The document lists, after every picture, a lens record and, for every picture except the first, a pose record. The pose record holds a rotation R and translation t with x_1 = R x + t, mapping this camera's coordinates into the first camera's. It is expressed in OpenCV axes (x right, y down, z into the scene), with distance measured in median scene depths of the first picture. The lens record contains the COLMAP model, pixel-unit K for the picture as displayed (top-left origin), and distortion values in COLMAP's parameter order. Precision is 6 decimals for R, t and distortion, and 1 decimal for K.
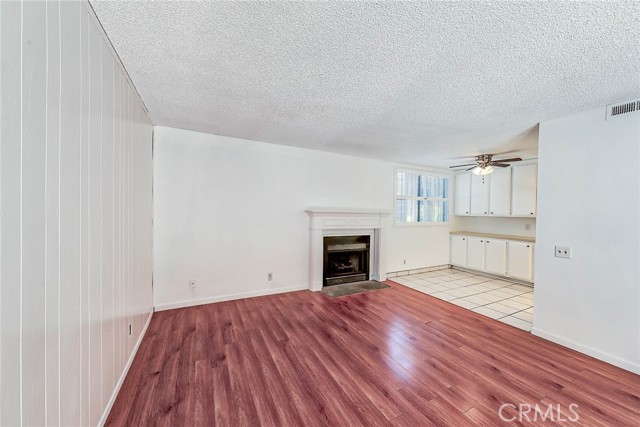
lens RADIAL K [[243.8, 0, 307.9], [0, 243.8, 211.8], [0, 0, 1]] dist [0.002149, -0.000684]
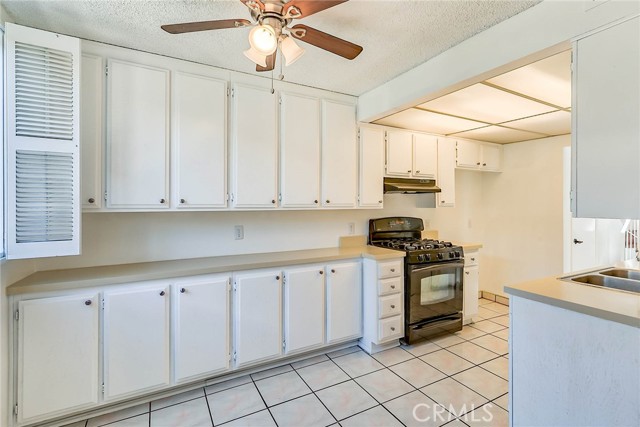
lens RADIAL K [[302.1, 0, 328.4], [0, 302.1, 203.5], [0, 0, 1]] dist [0.003637, -0.001477]
pose [[-0.068719, -0.014080, 0.997537, 0.372793], [0.004420, 0.999886, 0.014417, 0.003623], [-0.997626, 0.005400, -0.068649, 0.946115]]
